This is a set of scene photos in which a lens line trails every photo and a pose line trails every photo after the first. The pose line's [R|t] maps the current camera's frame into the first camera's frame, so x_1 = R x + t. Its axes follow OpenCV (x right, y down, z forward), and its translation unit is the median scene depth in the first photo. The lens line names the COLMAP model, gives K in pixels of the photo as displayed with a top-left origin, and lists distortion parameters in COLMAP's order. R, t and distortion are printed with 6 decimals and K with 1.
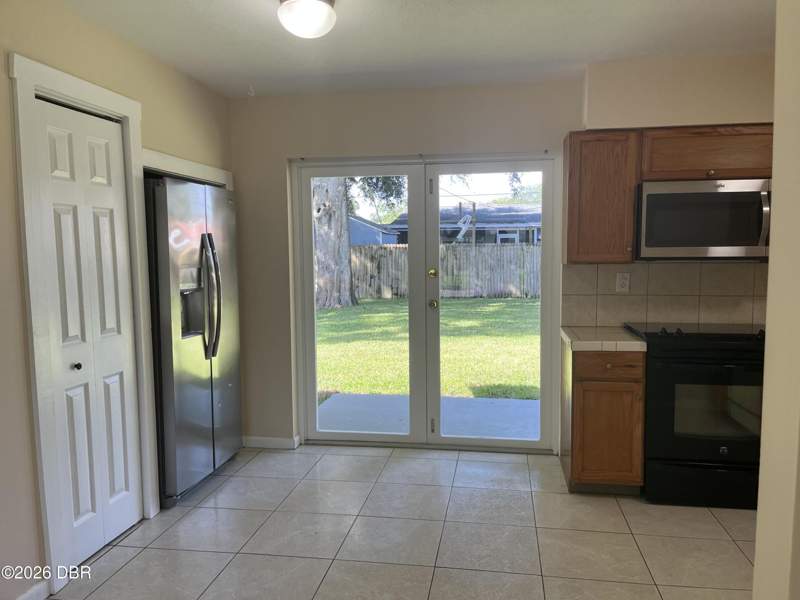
lens RADIAL K [[607.6, 0, 402.1], [0, 607.6, 308.5], [0, 0, 1]] dist [0.050183, 0.000336]
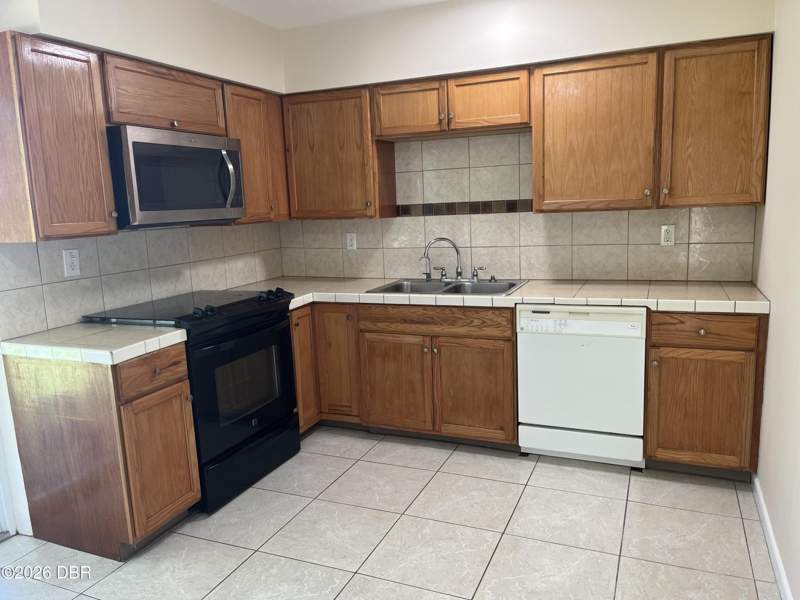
lens RADIAL K [[607.6, 0, 402.1], [0, 607.6, 308.5], [0, 0, 1]] dist [0.050183, 0.000336]
pose [[0.251182, -0.176355, 0.951739, -0.285522], [0.137085, 0.979833, 0.145381, -0.048357], [-0.958183, 0.093951, 0.270292, 0.492920]]
